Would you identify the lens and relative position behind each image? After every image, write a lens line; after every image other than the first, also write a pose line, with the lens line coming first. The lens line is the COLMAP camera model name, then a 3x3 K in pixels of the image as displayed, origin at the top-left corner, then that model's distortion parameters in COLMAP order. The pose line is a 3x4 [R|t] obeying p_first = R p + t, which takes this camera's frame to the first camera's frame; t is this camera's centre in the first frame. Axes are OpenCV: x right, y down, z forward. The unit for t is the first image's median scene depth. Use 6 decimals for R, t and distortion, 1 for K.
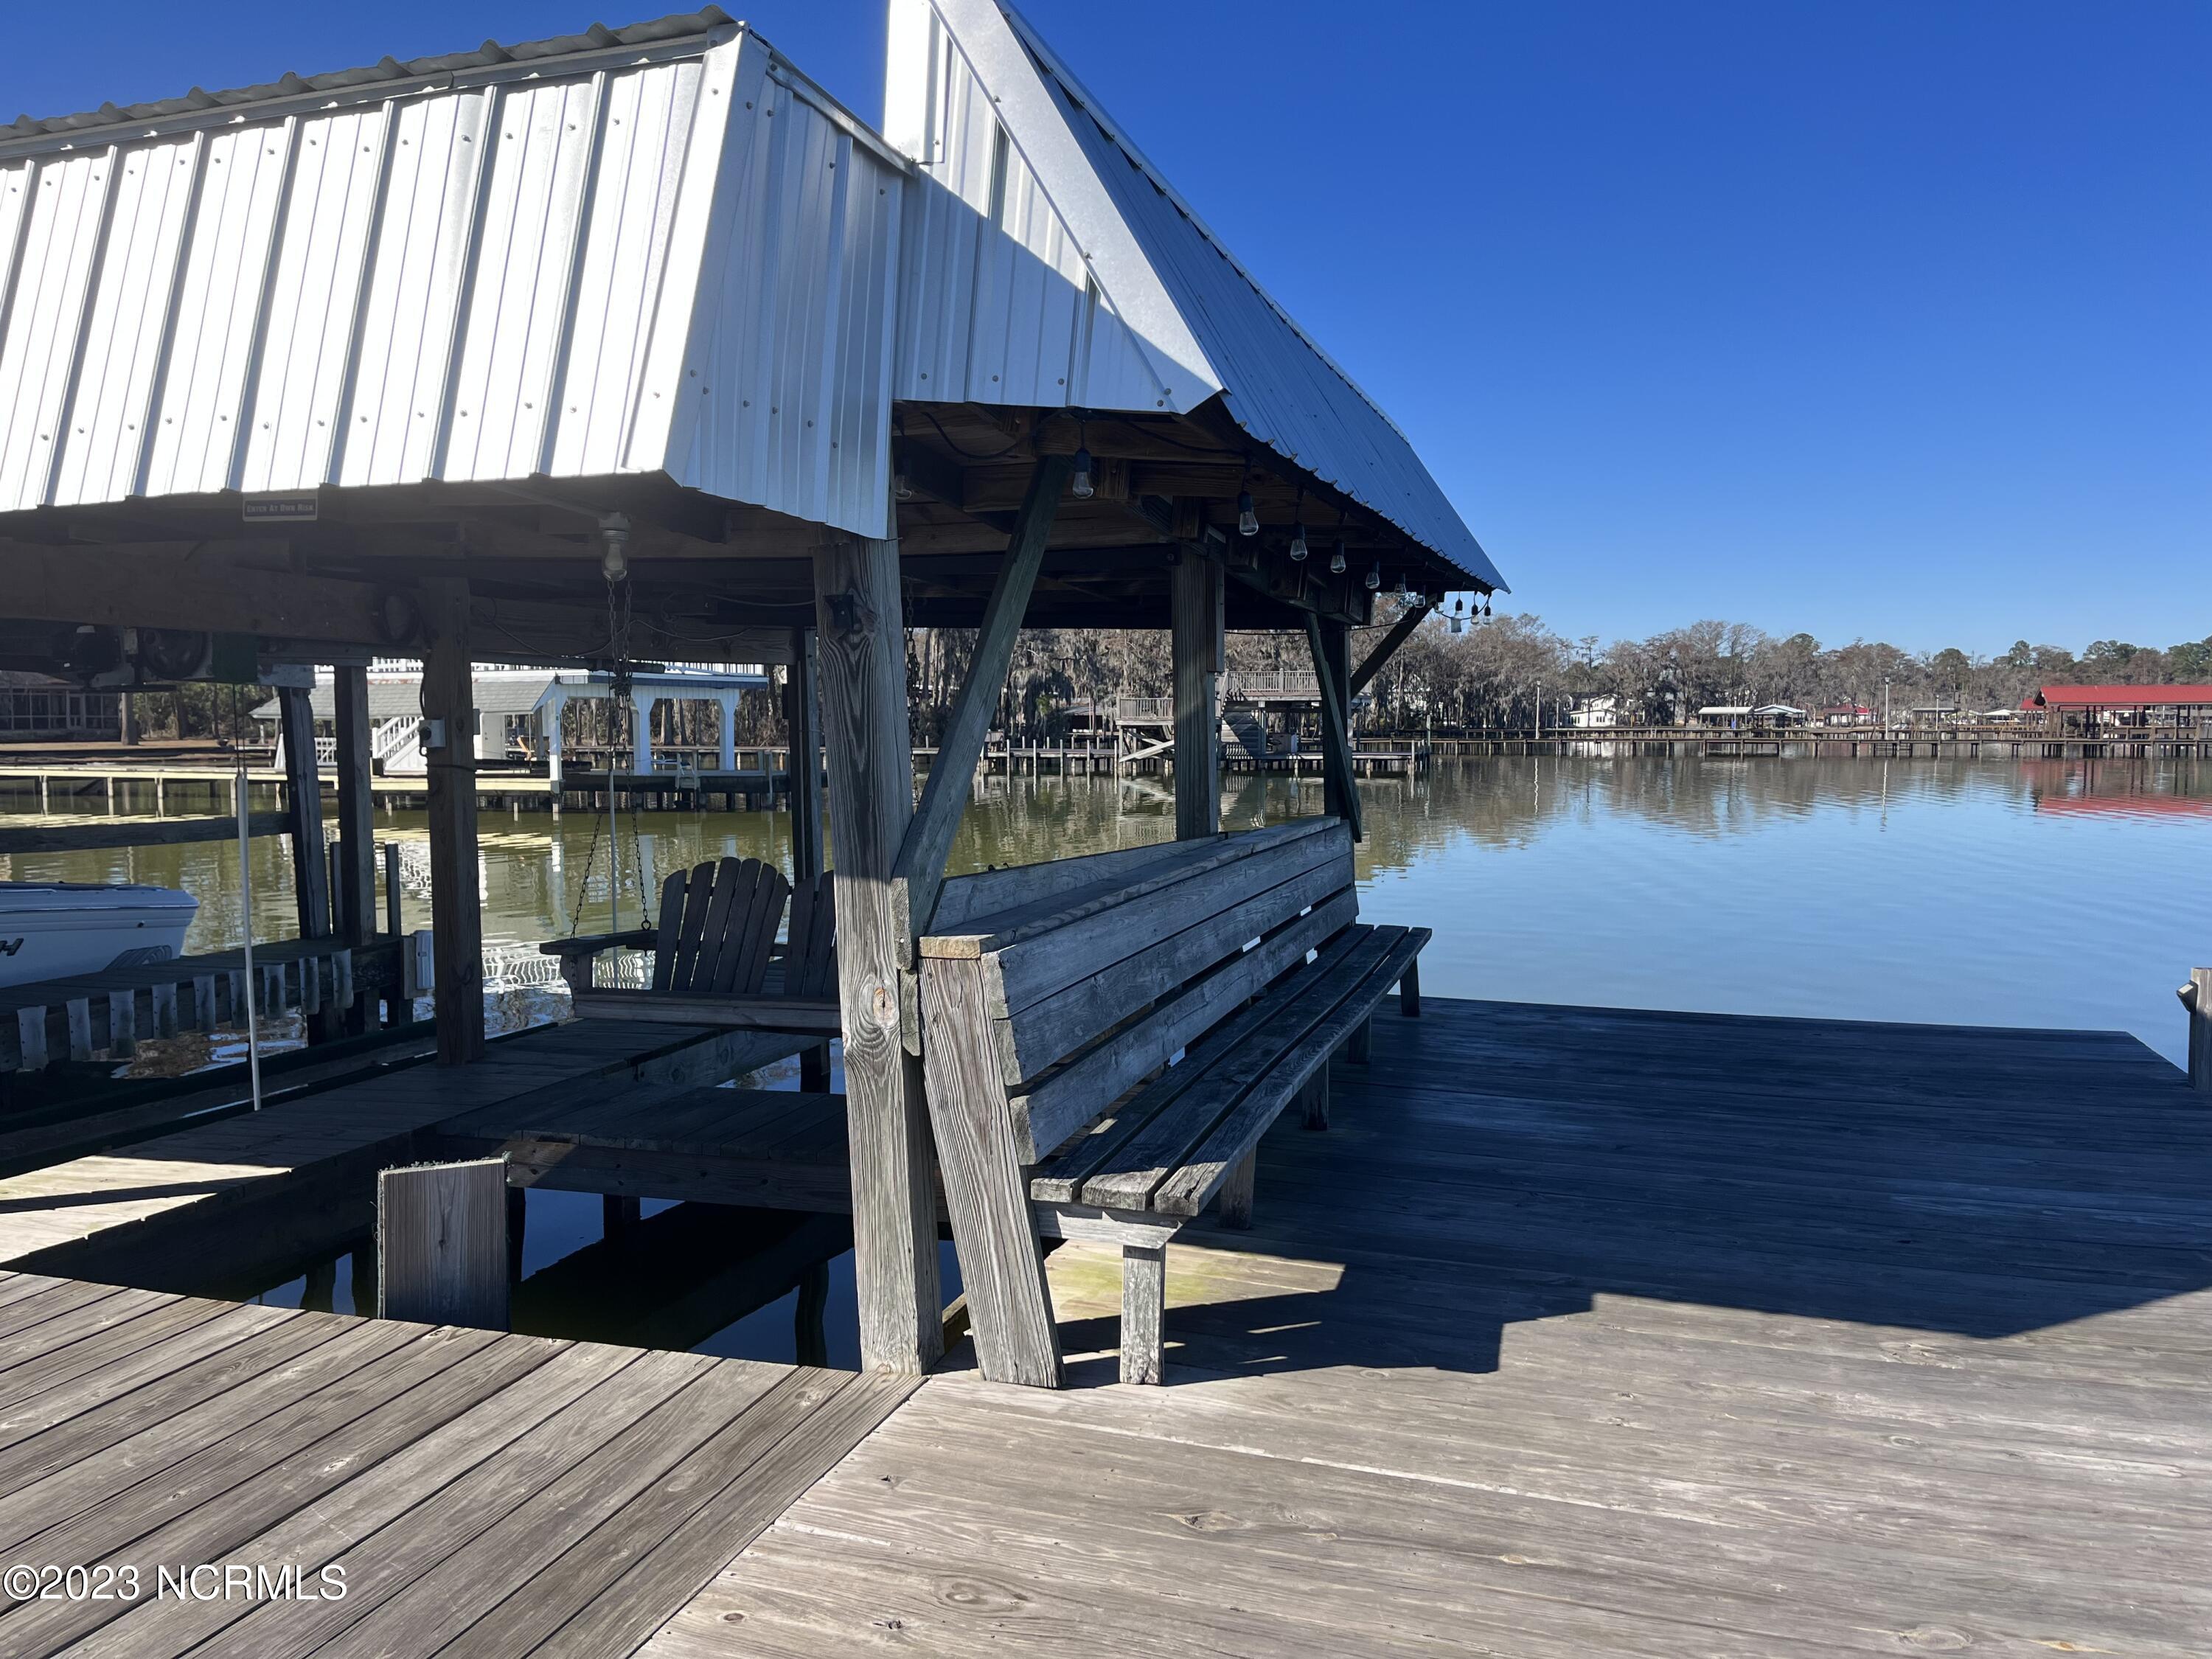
lens RADIAL K [[1666.1, 0, 1110.6], [0, 1666.1, 827.2], [0, 0, 1]] dist [0.062401, -0.080923]
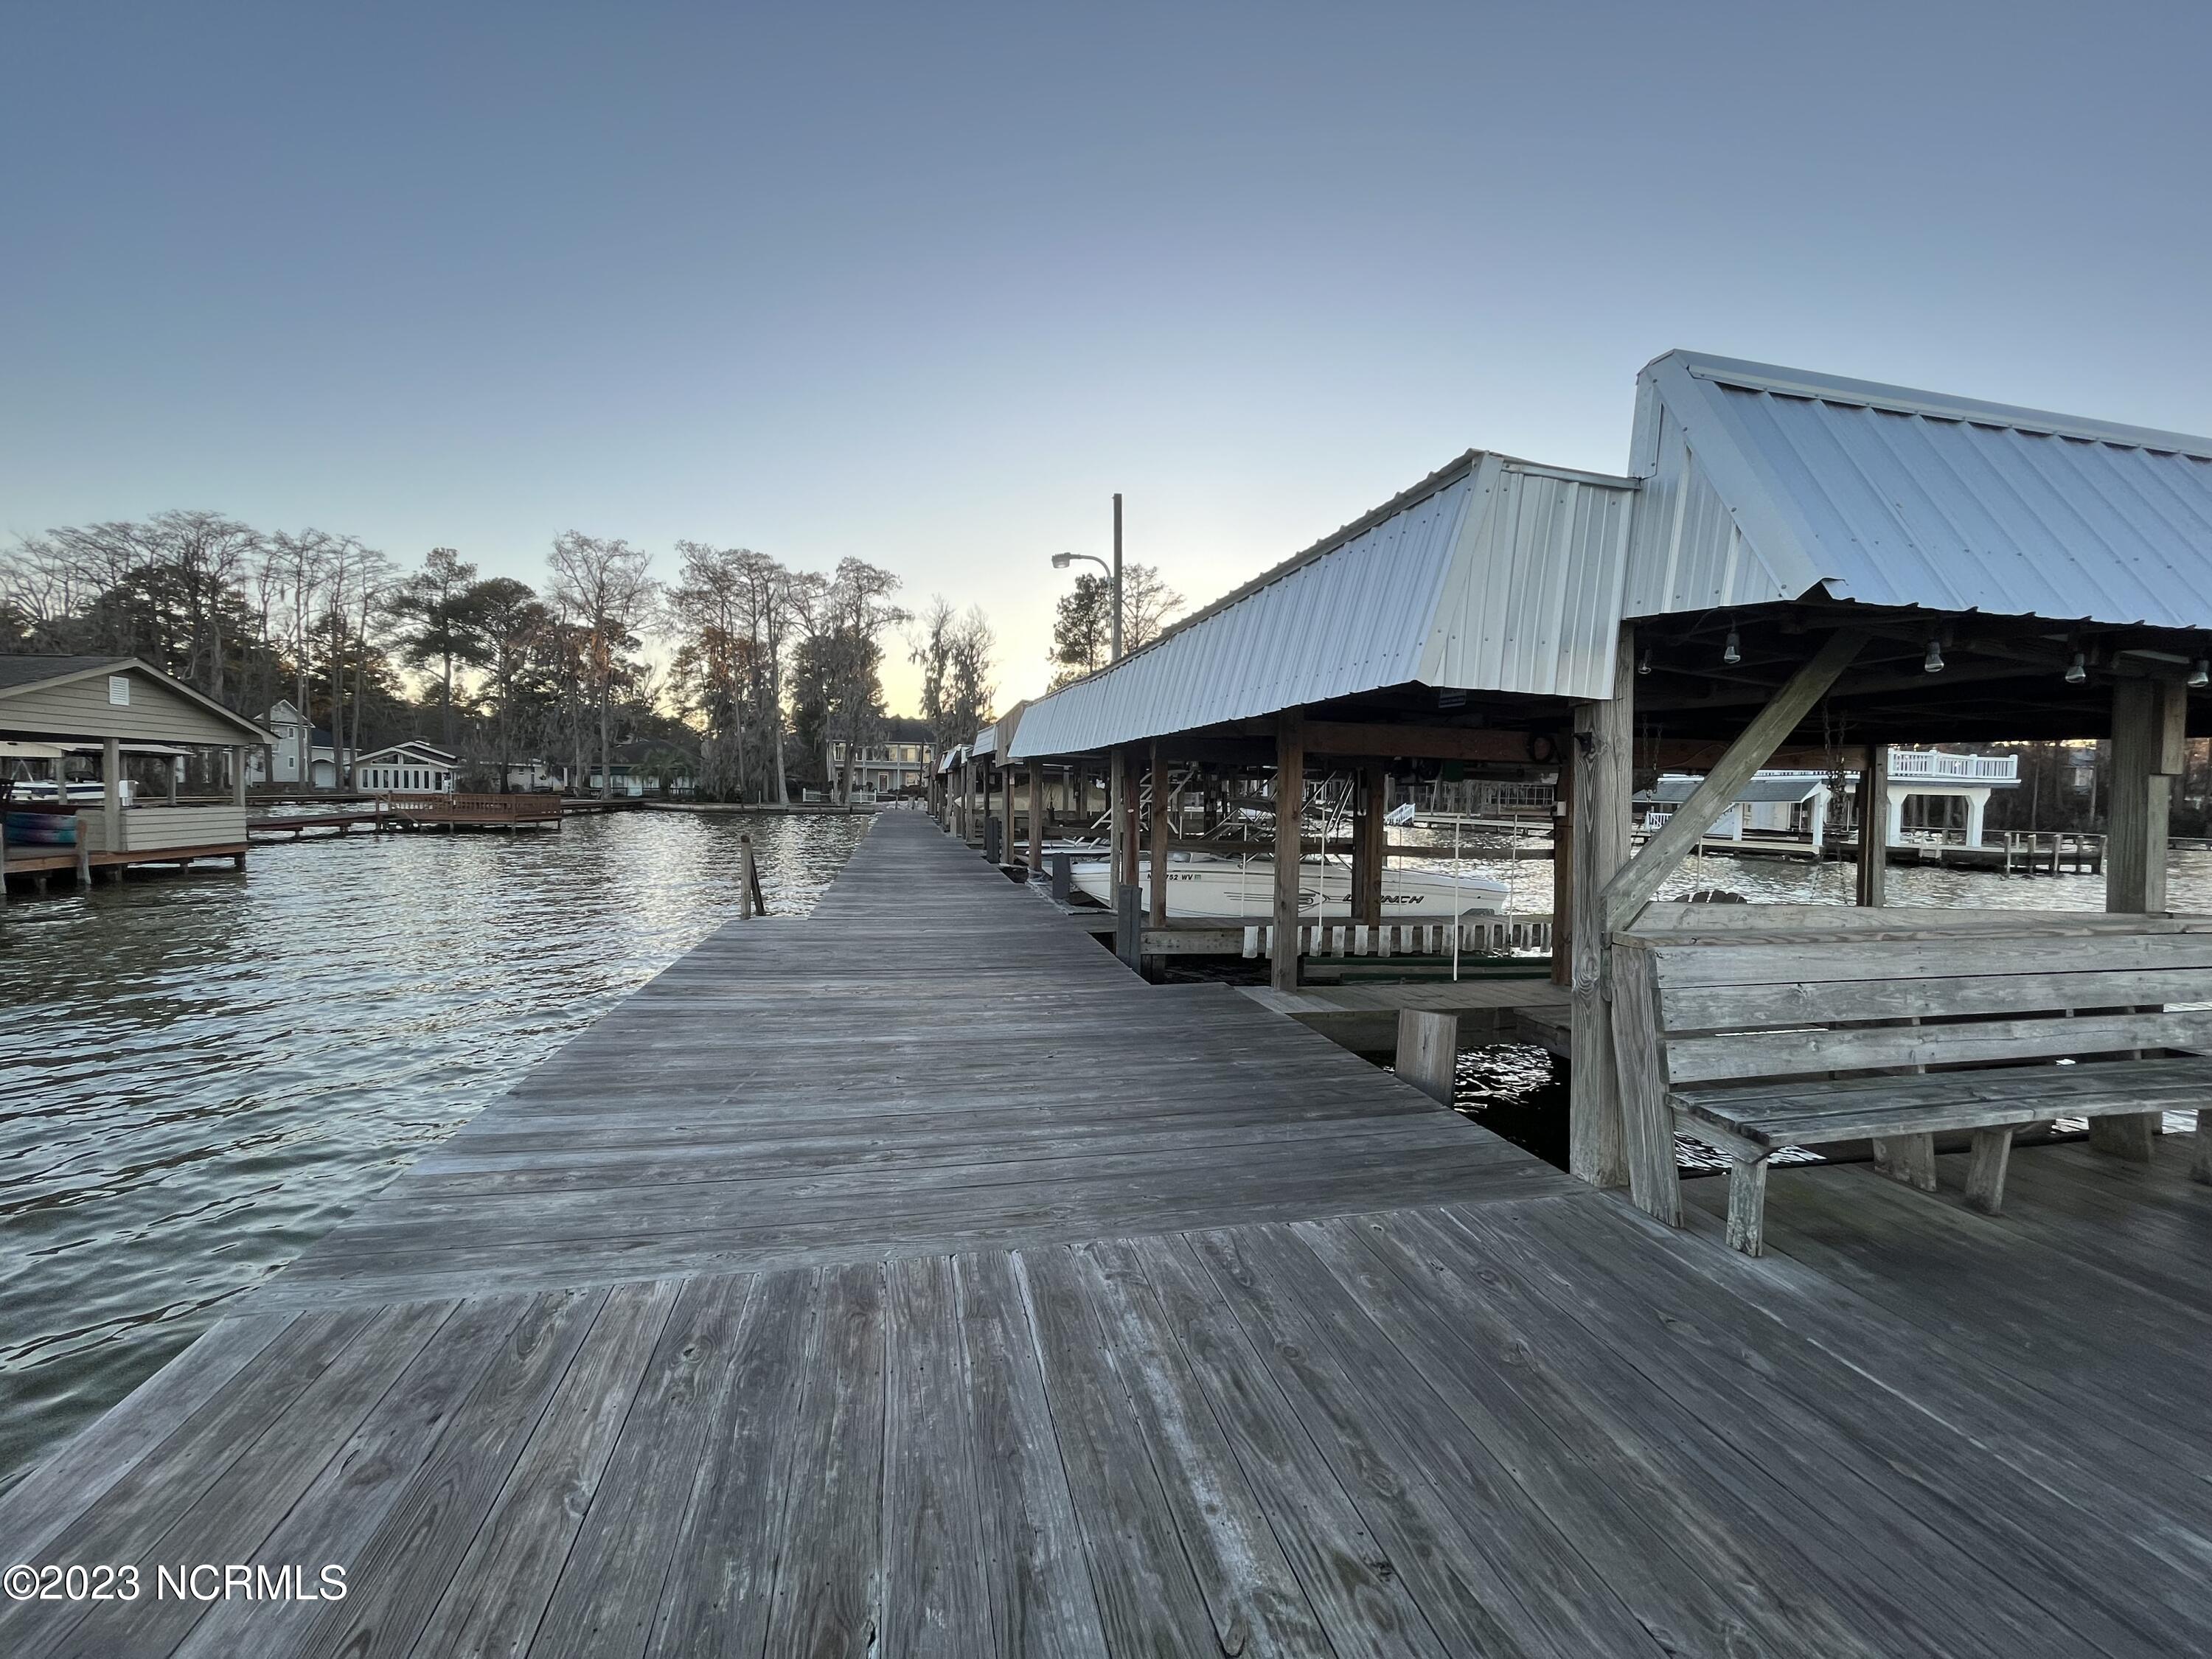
lens RADIAL K [[885.0, 0, 1108.4], [0, 885.0, 828.9], [0, 0, 1]] dist [0.002297, -0.000316]
pose [[0.518749, 0.049331, -0.853502, 0.390805], [-0.077710, 0.996922, 0.010389, -0.007463], [0.851387, 0.060936, 0.520986, 0.087721]]
